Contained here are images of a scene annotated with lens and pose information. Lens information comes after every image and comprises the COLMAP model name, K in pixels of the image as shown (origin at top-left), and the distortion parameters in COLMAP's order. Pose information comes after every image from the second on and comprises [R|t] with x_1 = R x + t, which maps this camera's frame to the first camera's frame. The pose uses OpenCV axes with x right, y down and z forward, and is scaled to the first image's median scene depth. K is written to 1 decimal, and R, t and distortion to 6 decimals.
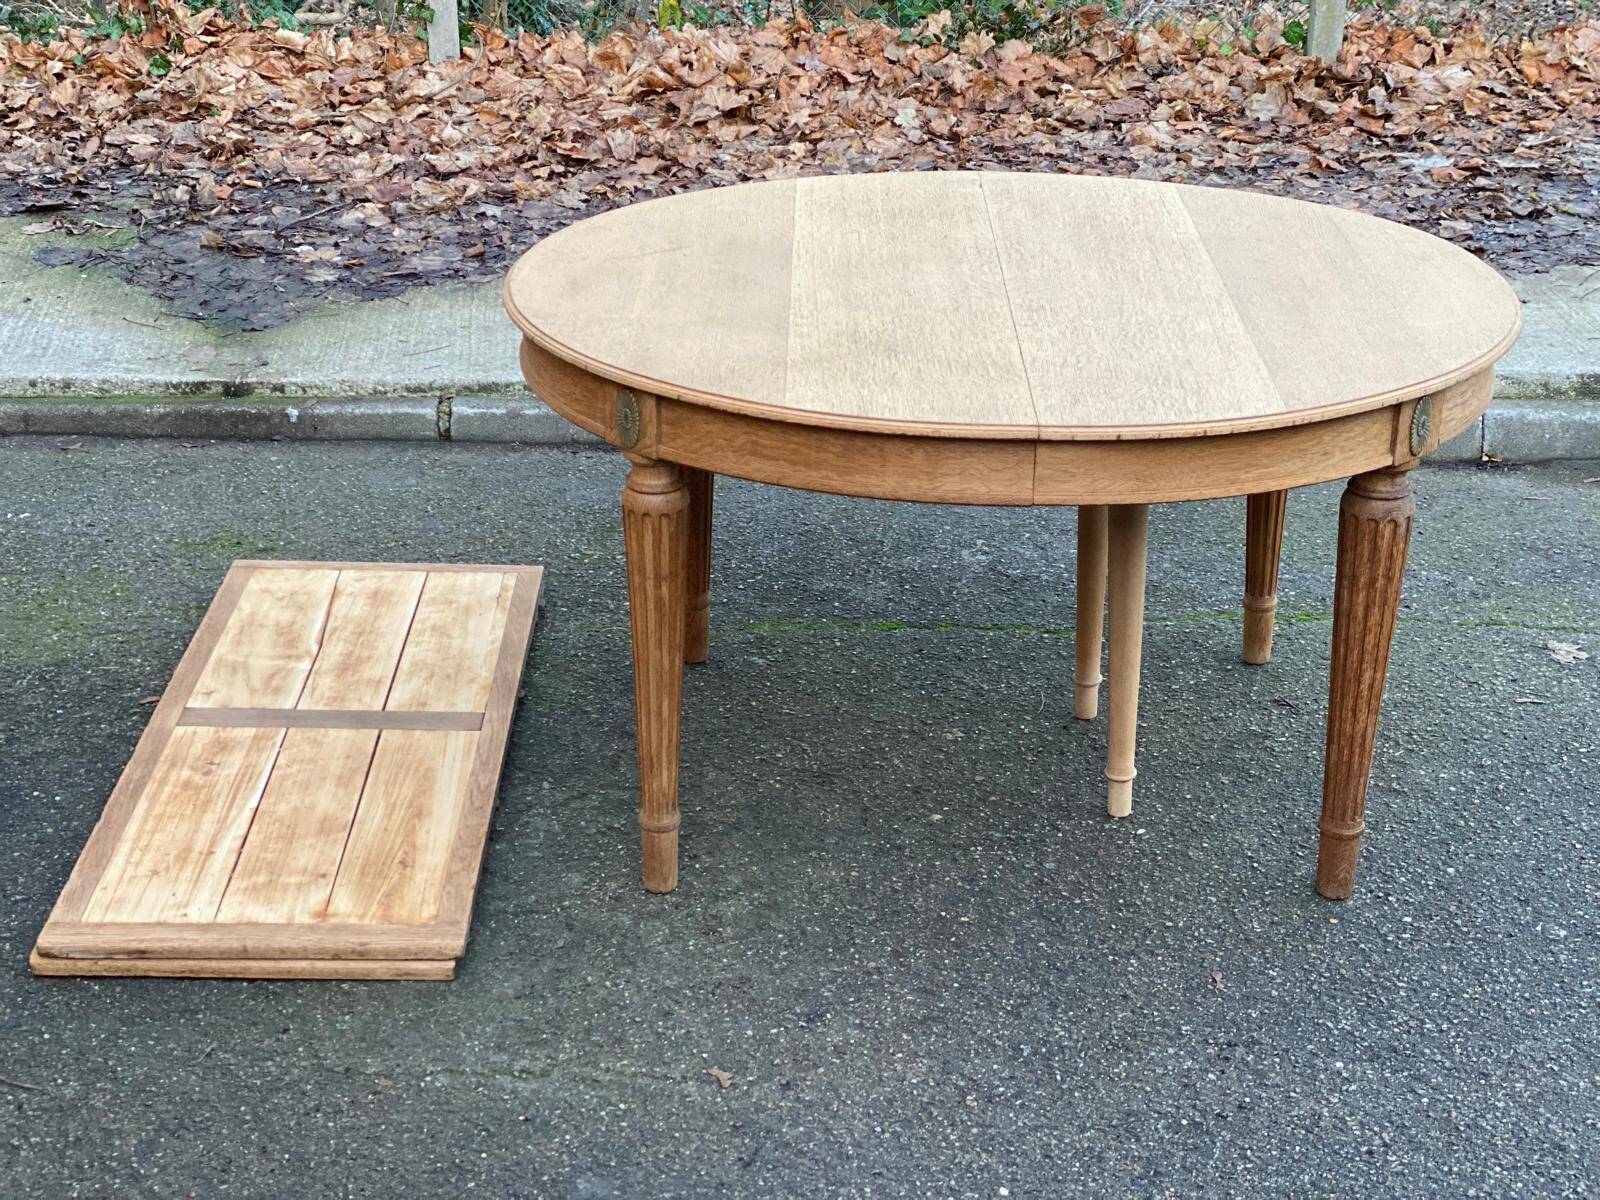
lens RADIAL K [[2355.2, 0, 810.3], [0, 2355.2, 591.3], [0, 0, 1]] dist [0.133674, 0.000000]
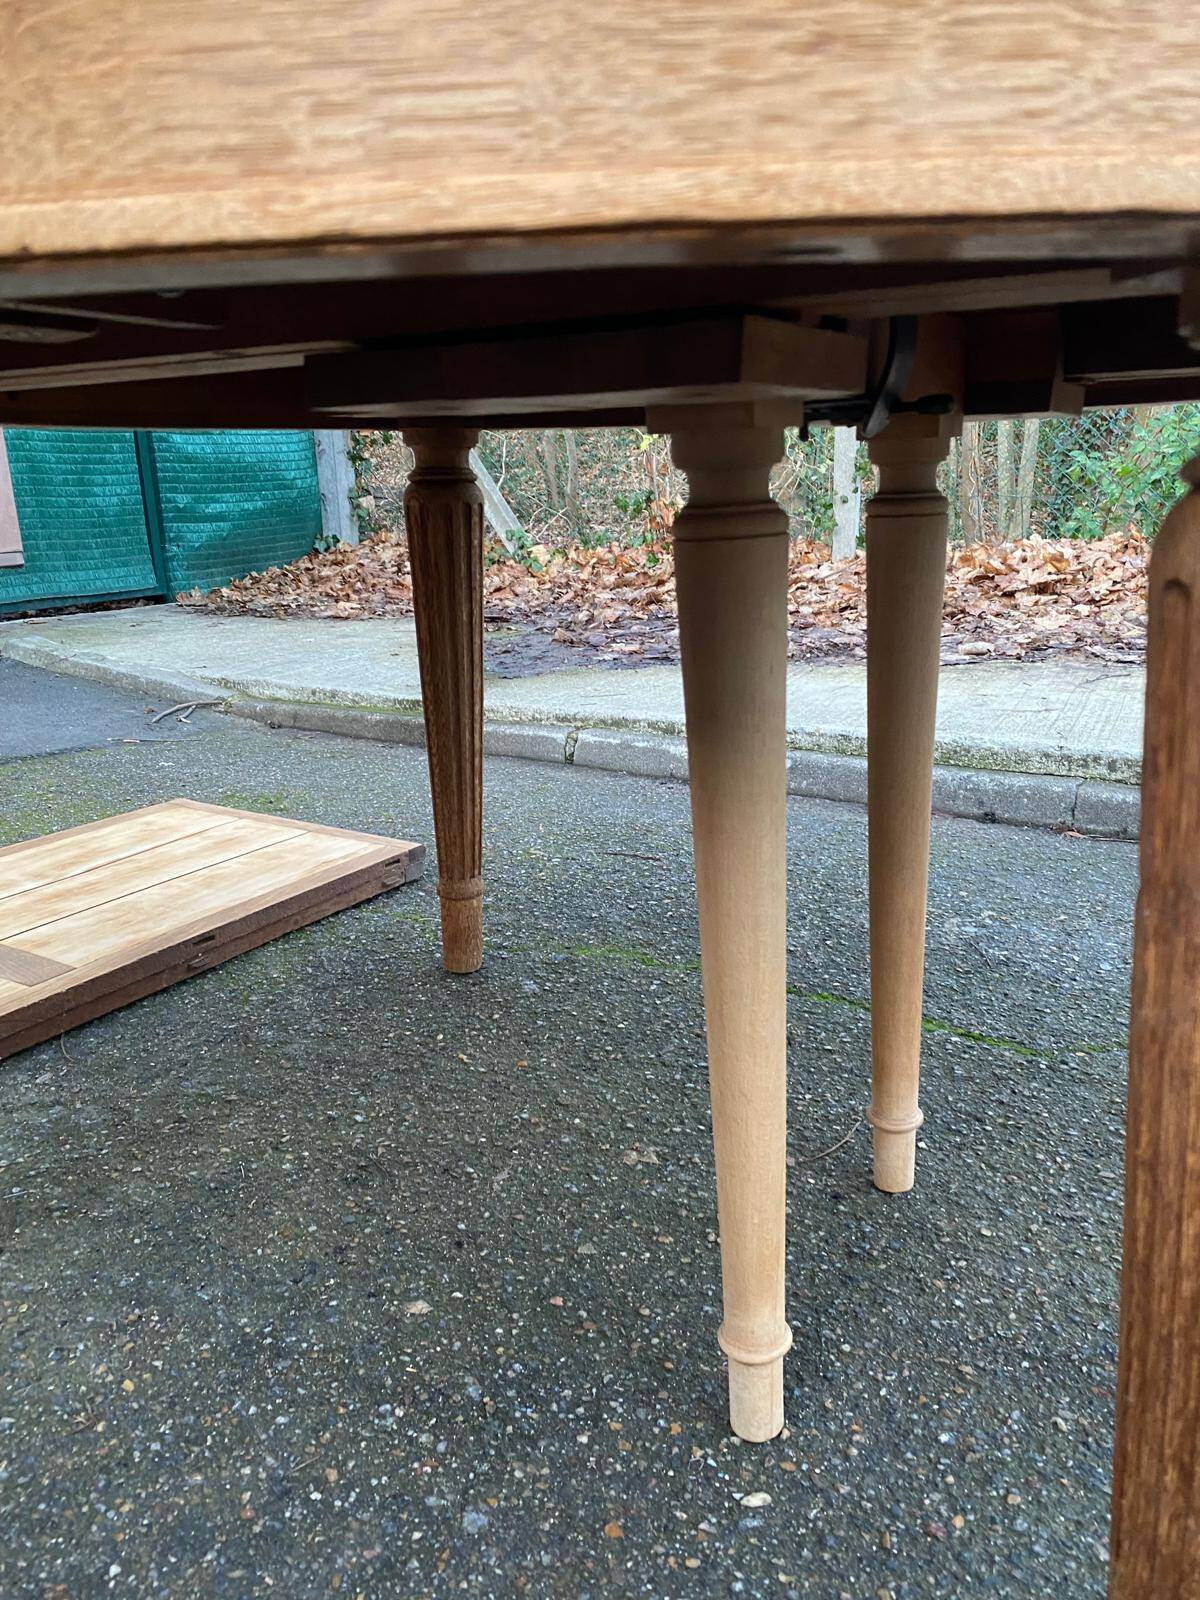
lens RADIAL K [[1217.9, 0, 614.7], [0, 1217.9, 802.6], [0, 0, 1]] dist [0.016421, -0.015394]
pose [[0.854489, 0.109827, -0.507727, 0.108959], [-0.184181, 0.977951, -0.098429, 0.003304], [0.485722, 0.177620, 0.855877, 0.395652]]
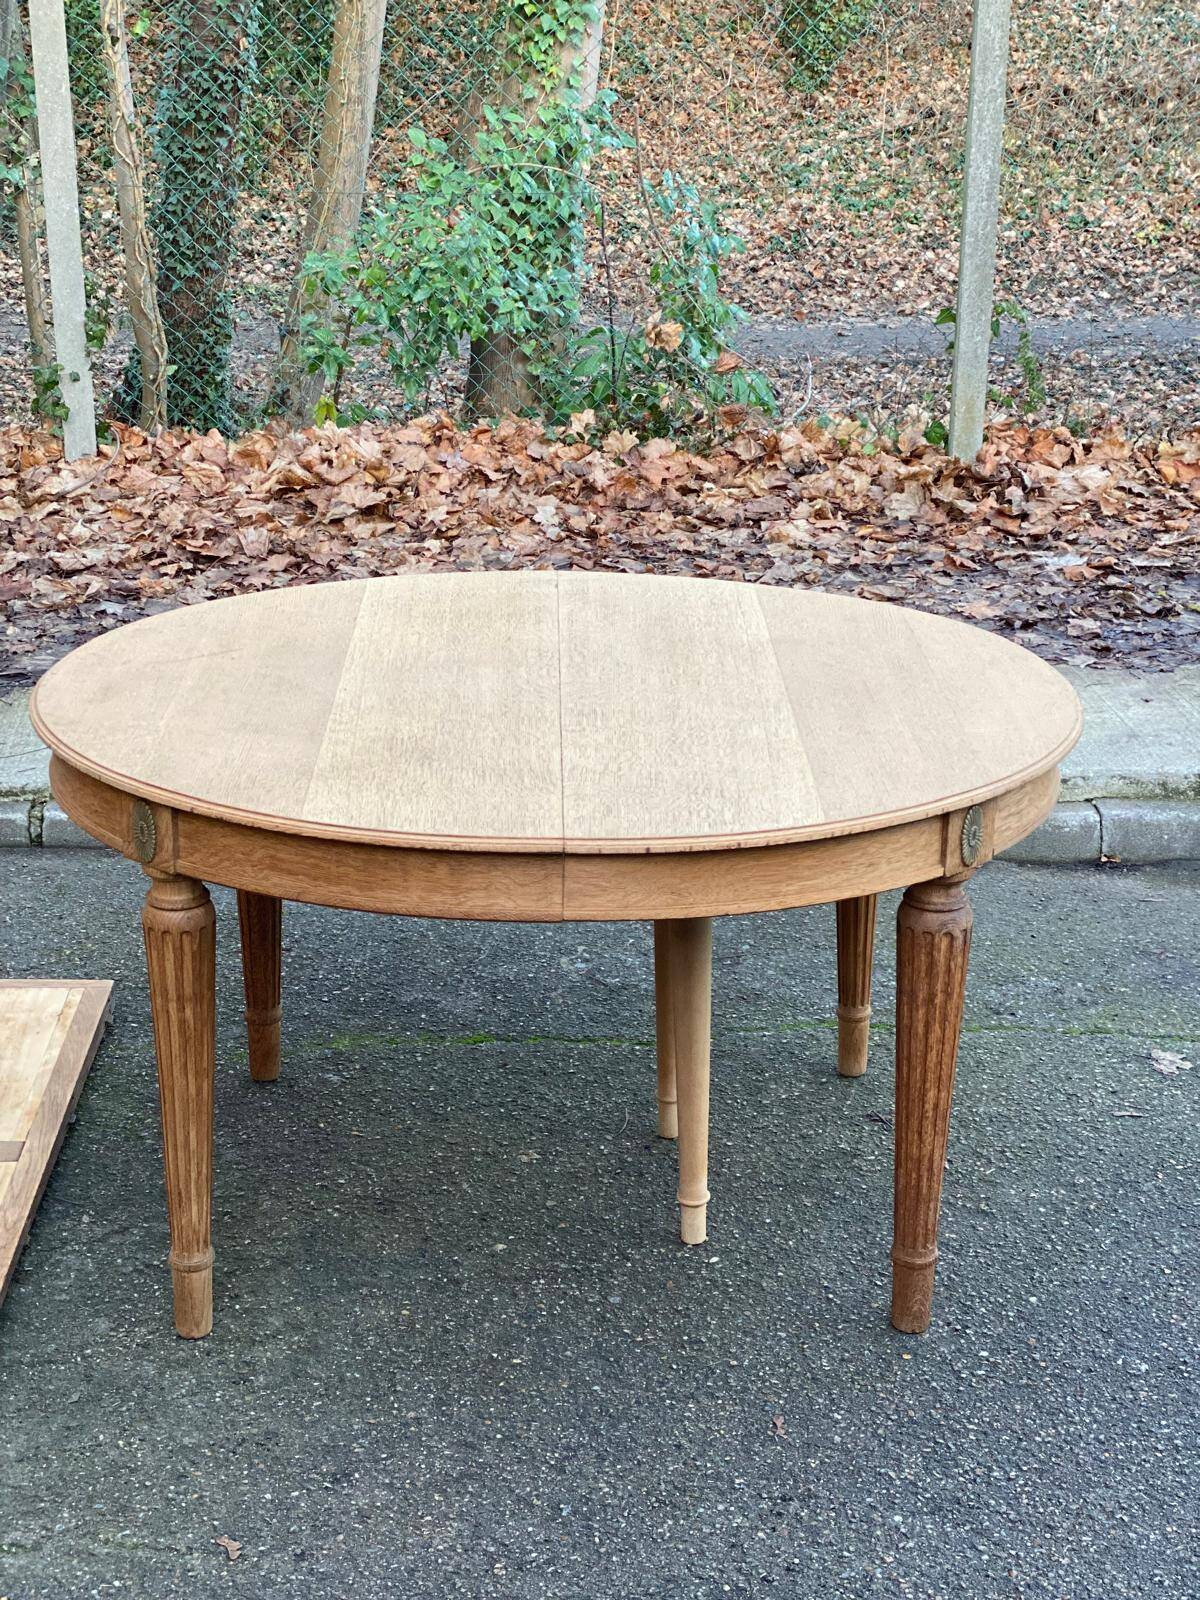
lens RADIAL K [[2355.2, 0, 603.3], [0, 2355.2, 812.9], [0, 0, 1]] dist [0.133674, 0.000000]
pose [[0.999502, -0.005355, 0.031100, 0.033857], [0.007540, 0.997480, -0.070546, -0.005443], [-0.030644, 0.070746, 0.997024, 0.021338]]
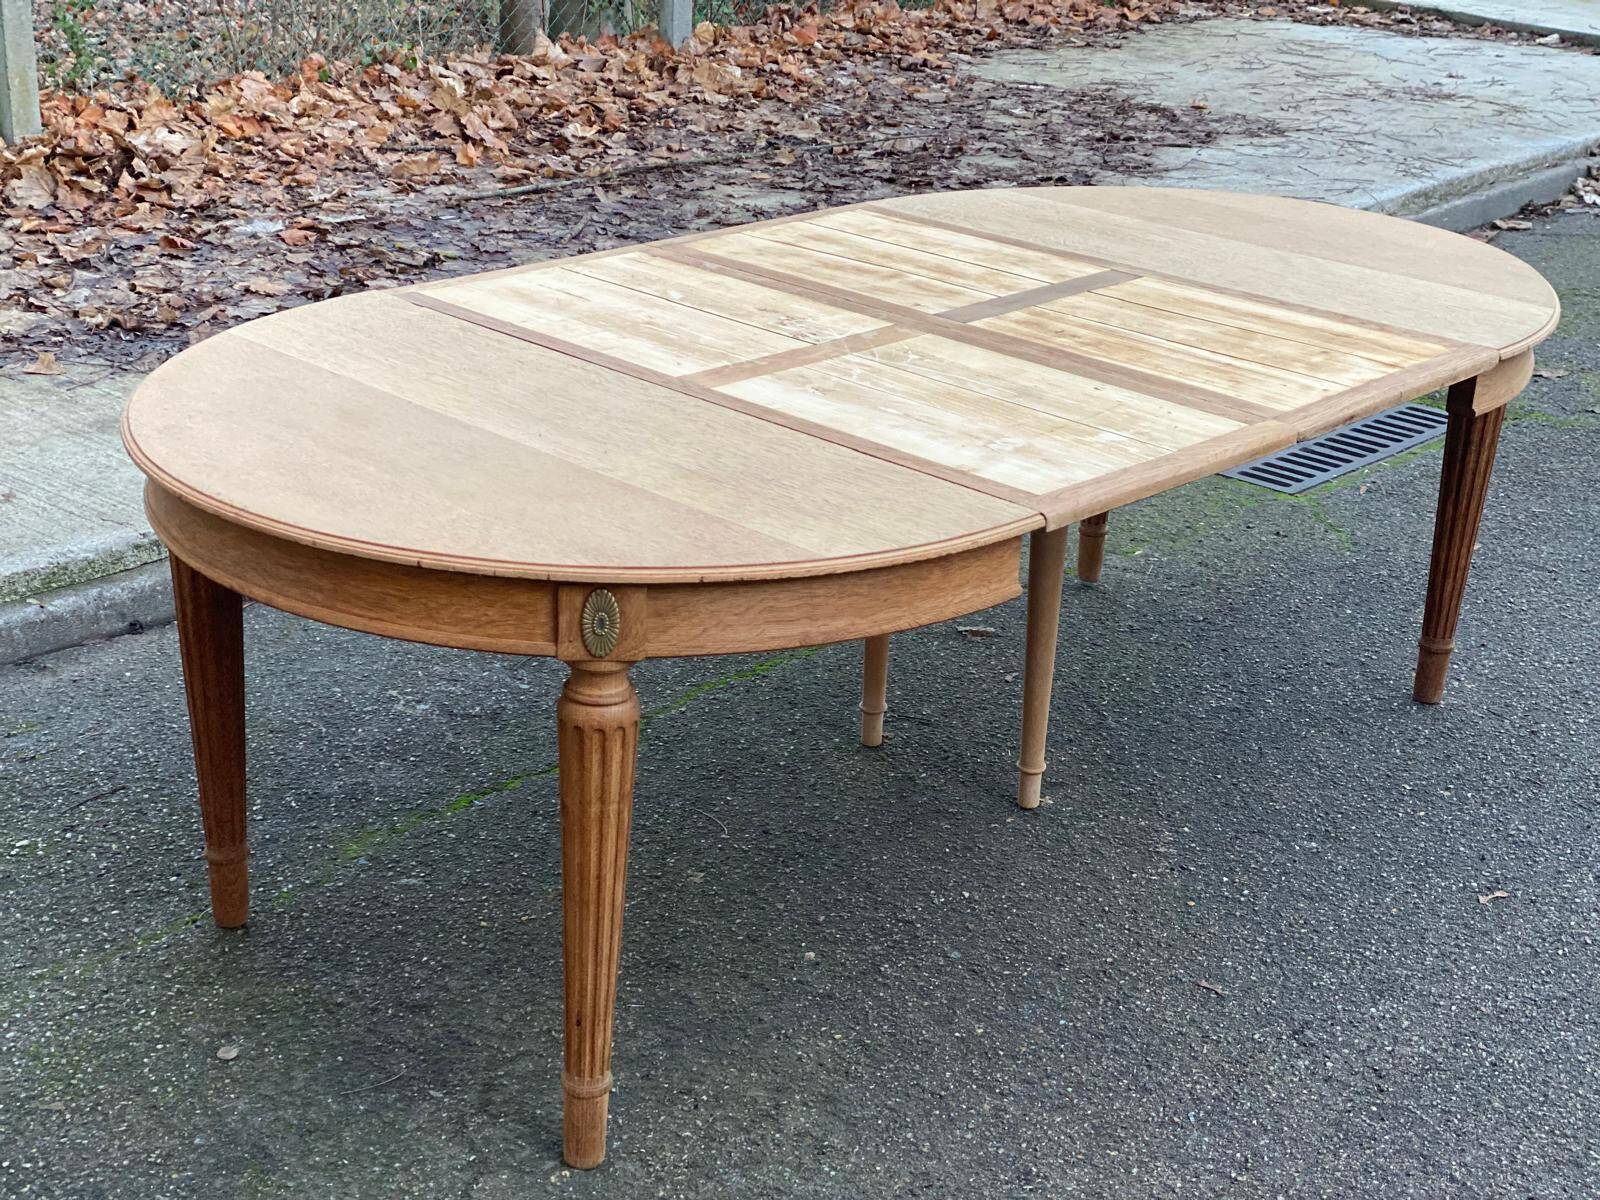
lens RADIAL K [[2355.2, 0, 793.8], [0, 2355.2, 602.7], [0, 0, 1]] dist [0.133674, 0.000000]
pose [[0.684486, -0.251319, 0.684337, -0.285179], [0.257635, 0.961519, 0.095422, -0.066506], [-0.681985, 0.110995, 0.722895, 0.159142]]
